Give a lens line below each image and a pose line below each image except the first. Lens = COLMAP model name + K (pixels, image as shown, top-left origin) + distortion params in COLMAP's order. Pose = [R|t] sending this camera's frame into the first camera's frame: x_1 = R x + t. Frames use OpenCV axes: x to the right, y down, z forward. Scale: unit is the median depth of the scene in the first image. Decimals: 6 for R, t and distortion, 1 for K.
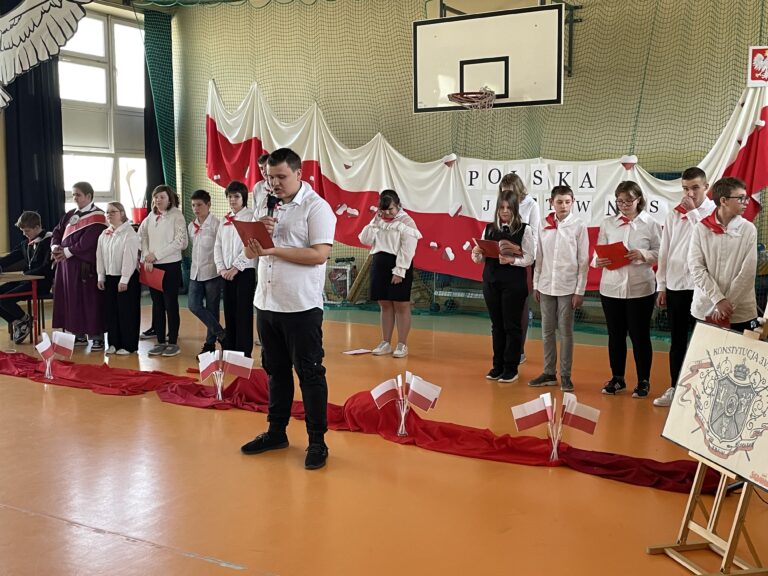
lens RADIAL K [[885.3, 0, 388.1], [0, 885.3, 288.7], [0, 0, 1]] dist [0.133982, -0.263049]
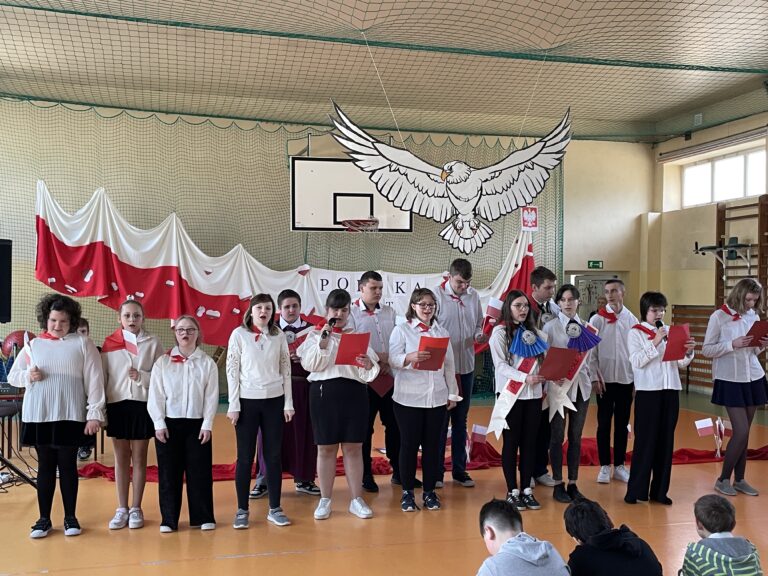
lens RADIAL K [[832.8, 0, 384.0], [0, 832.8, 288.0], [0, 0, 1]] dist [0.107989, -0.000657]
pose [[0.715364, 0.006482, 0.698722, -0.743913], [0.069980, 0.994265, -0.080870, -0.024535], [-0.695239, 0.106748, 0.710808, 0.143463]]
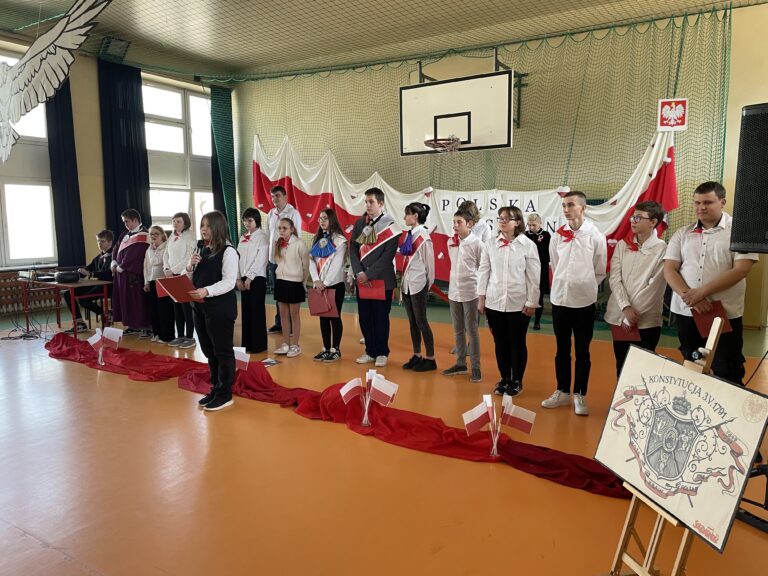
lens RADIAL K [[575.9, 0, 384.0], [0, 575.9, 288.0], [0, 0, 1]] dist [0.099144, -0.136384]
pose [[0.999340, -0.001350, -0.036297, 0.039955], [0.001933, 0.999869, 0.016046, -0.015727], [0.036271, -0.016106, 0.999212, 0.144804]]
